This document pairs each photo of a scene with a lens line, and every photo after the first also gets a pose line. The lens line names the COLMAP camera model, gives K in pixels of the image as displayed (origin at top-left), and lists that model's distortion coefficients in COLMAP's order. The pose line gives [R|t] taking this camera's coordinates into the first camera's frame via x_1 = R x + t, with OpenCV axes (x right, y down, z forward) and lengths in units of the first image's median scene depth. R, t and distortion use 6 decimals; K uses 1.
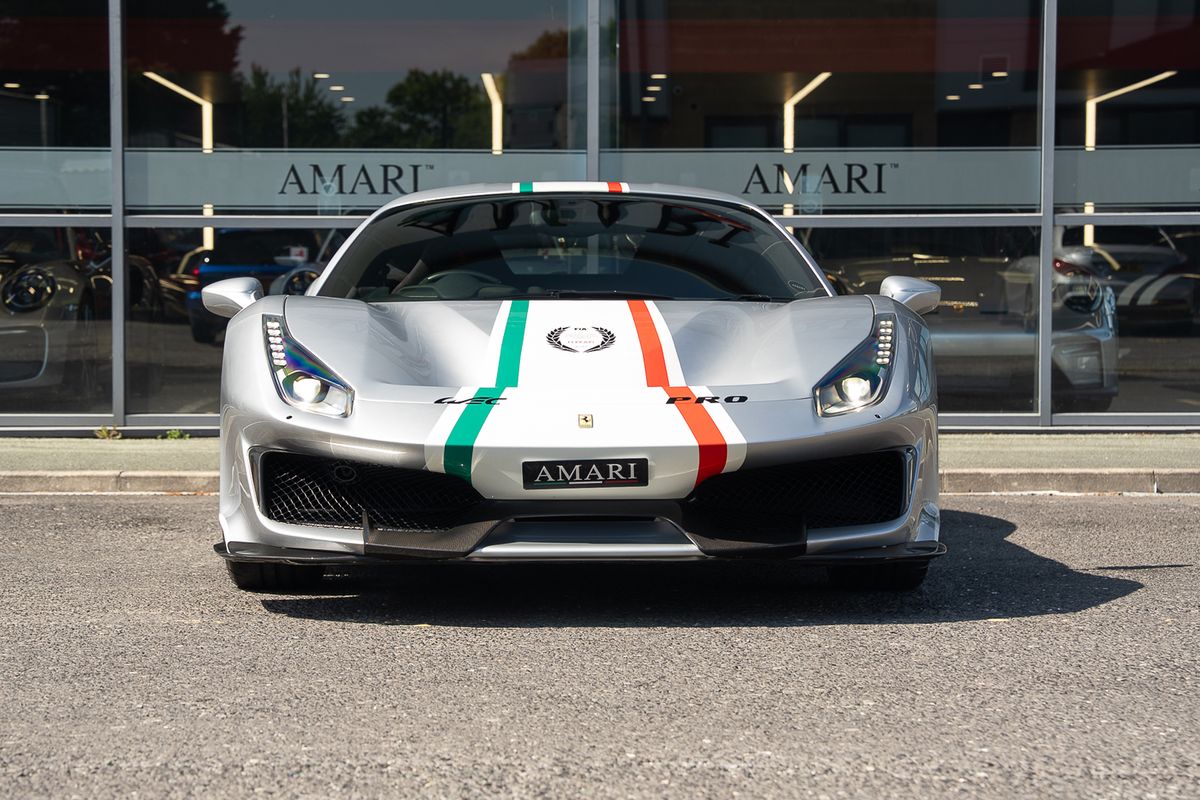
lens RADIAL K [[2569.2, 0, 574.4], [0, 2569.2, 383.1], [0, 0, 1]] dist [0.198722, 0.029361]
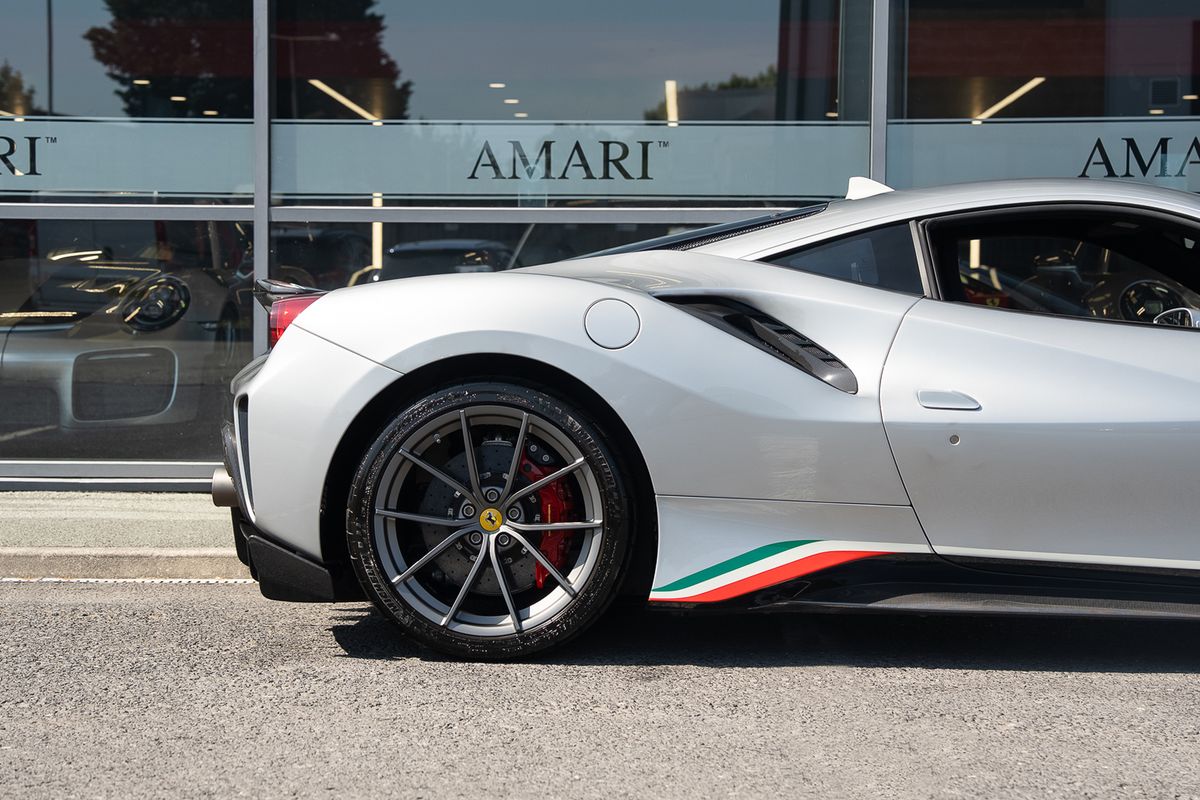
lens RADIAL K [[2243.8, 0, 600.0], [0, 2243.8, 400.0], [0, 0, 1]] dist [0.191003, -0.064807]
pose [[0.999086, 0.007368, -0.042106, -0.052356], [-0.007339, 0.999973, 0.000831, -0.009094], [0.042111, -0.000521, 0.999113, 0.372043]]
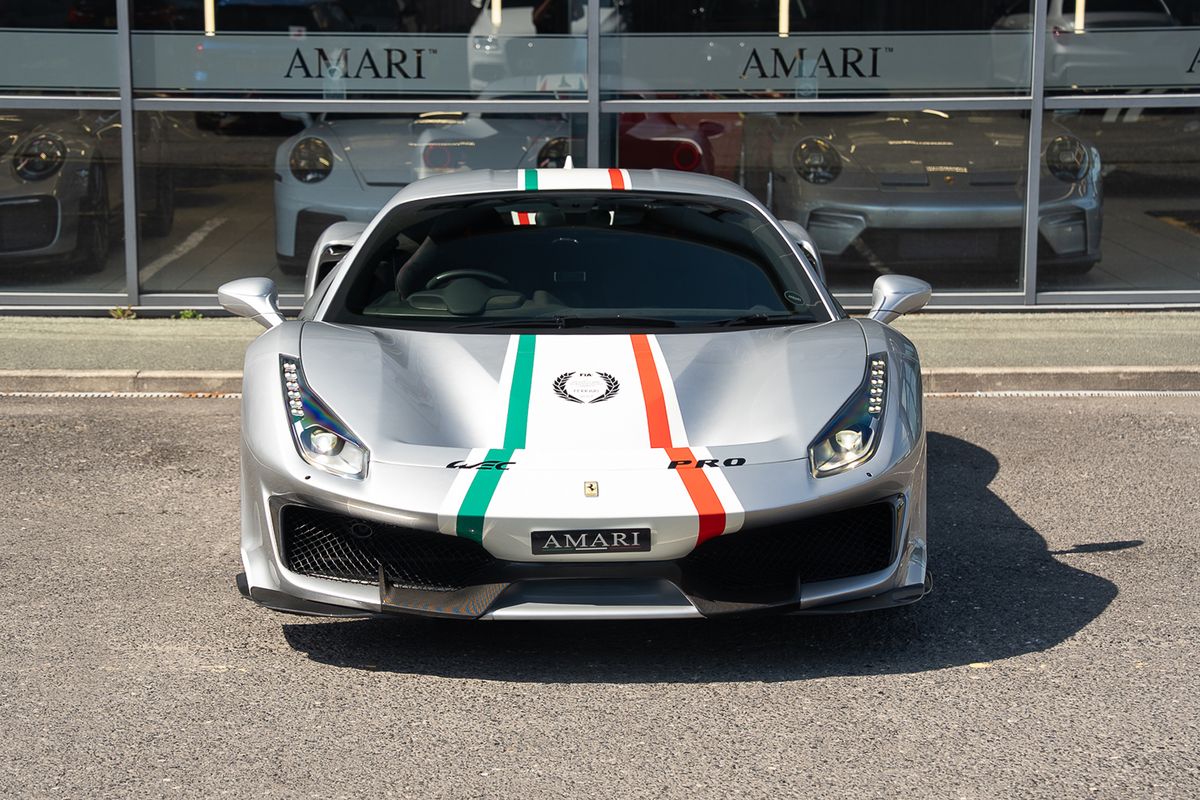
lens RADIAL K [[2508.6, 0, 600.0], [0, 2508.6, 400.0], [0, 0, 1]] dist [0.180360, 0.280154]
pose [[0.999931, -0.000939, 0.011675, -0.002178], [-0.000541, 0.992008, 0.126176, -0.082271], [-0.011700, -0.126174, 0.991939, -0.006226]]
